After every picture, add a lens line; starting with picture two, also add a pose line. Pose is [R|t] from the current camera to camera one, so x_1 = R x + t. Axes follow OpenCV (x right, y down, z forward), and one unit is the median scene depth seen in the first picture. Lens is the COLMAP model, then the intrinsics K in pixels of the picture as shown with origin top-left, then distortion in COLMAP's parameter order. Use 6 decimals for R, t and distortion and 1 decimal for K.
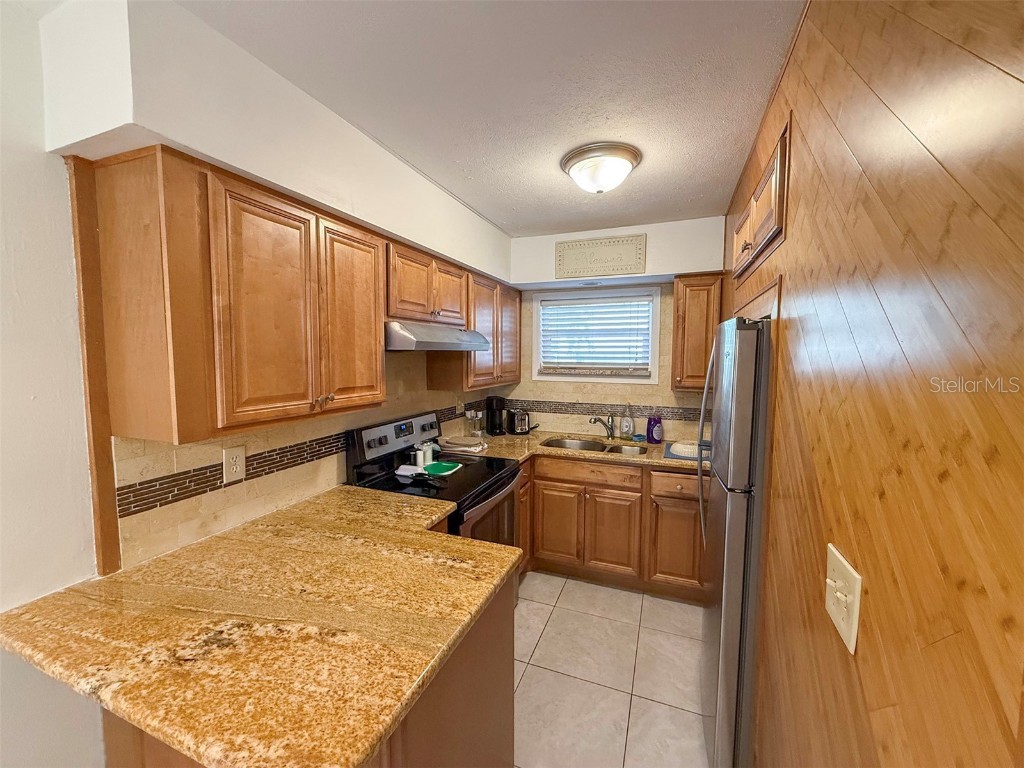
lens RADIAL K [[409.8, 0, 510.7], [0, 409.8, 383.9], [0, 0, 1]] dist [0.000416, -0.000081]
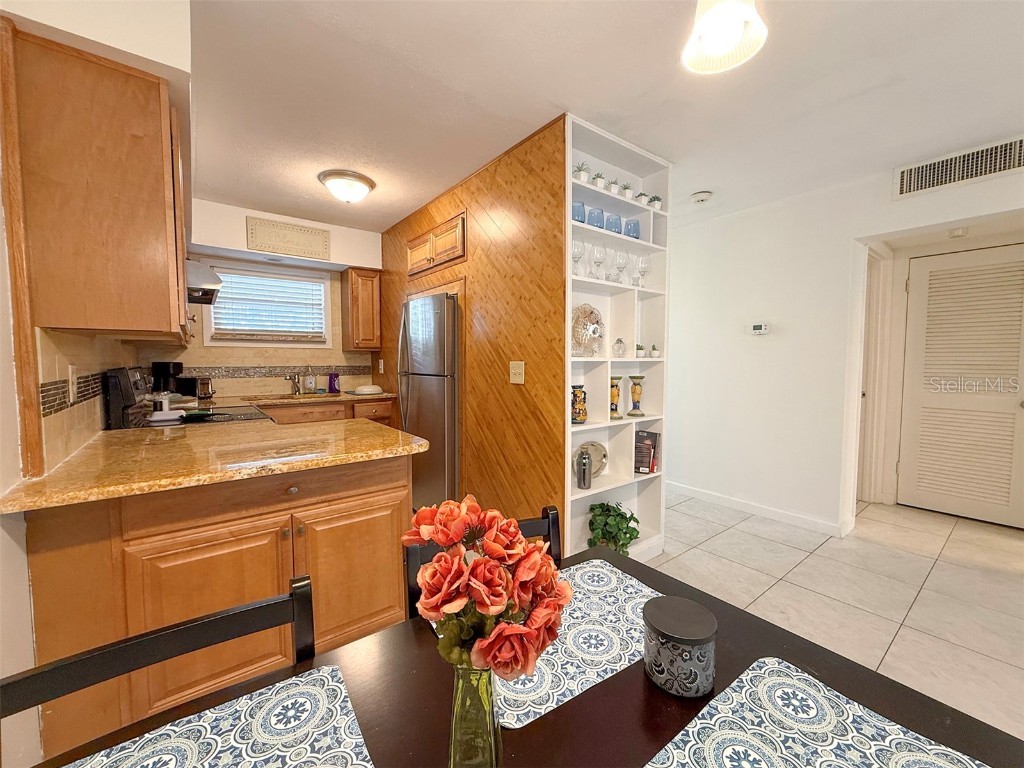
lens RADIAL K [[409.8, 0, 515.0], [0, 409.8, 386.9], [0, 0, 1]] dist [0.000416, -0.000081]
pose [[0.507964, -0.061982, 0.859145, -0.654371], [0.064023, 0.997366, 0.034101, 0.160457], [-0.858996, 0.037683, 0.510594, -0.218949]]
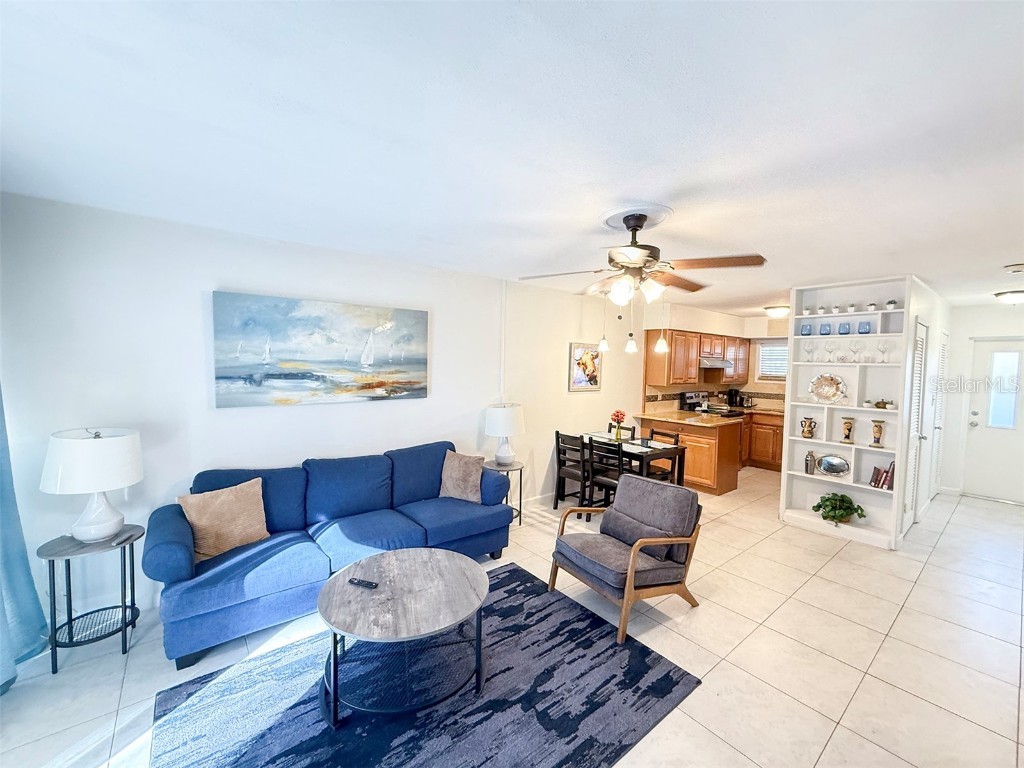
lens RADIAL K [[409.8, 0, 511.7], [0, 409.8, 384.1], [0, 0, 1]] dist [0.000416, -0.000081]
pose [[0.868269, 0.039884, -0.494488, 0.019929], [-0.054117, 0.998429, -0.014493, 0.147076], [0.493134, 0.039344, 0.869063, -2.126358]]
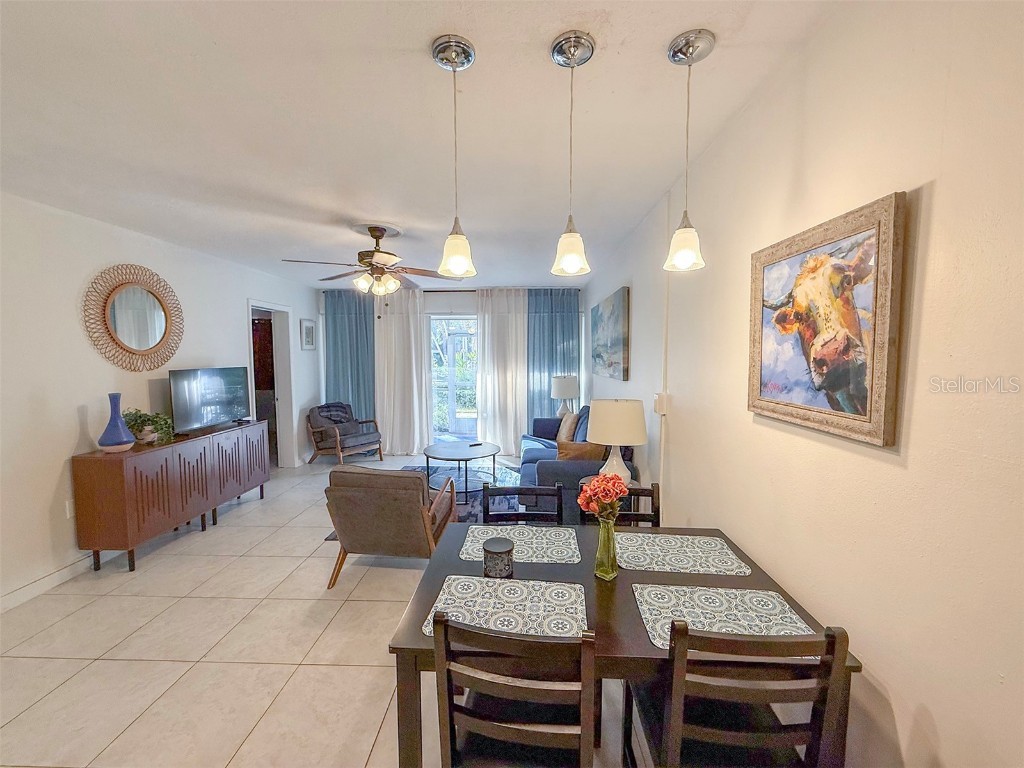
lens RADIAL K [[409.8, 0, 503.3], [0, 409.8, 381.2], [0, 0, 1]] dist [0.000416, -0.000081]
pose [[-0.944688, 0.019798, -0.327373, -0.179686], [-0.026063, 0.990488, 0.135109, 0.007223], [0.326934, 0.136168, -0.935186, 0.375826]]
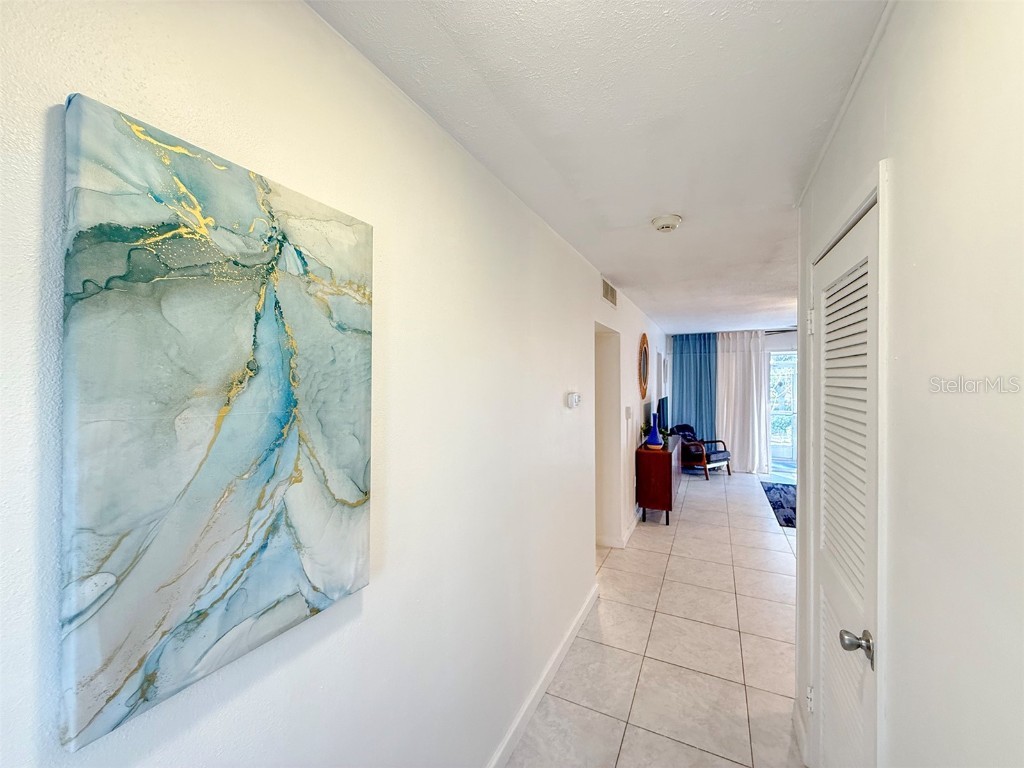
lens RADIAL K [[409.8, 0, 510.4], [0, 409.8, 382.1], [0, 0, 1]] dist [0.000416, -0.000081]
pose [[-0.996691, -0.000429, 0.081279, 1.090800], [0.006204, 0.996667, 0.081341, -0.081906], [-0.081043, 0.081576, -0.993367, 0.900270]]
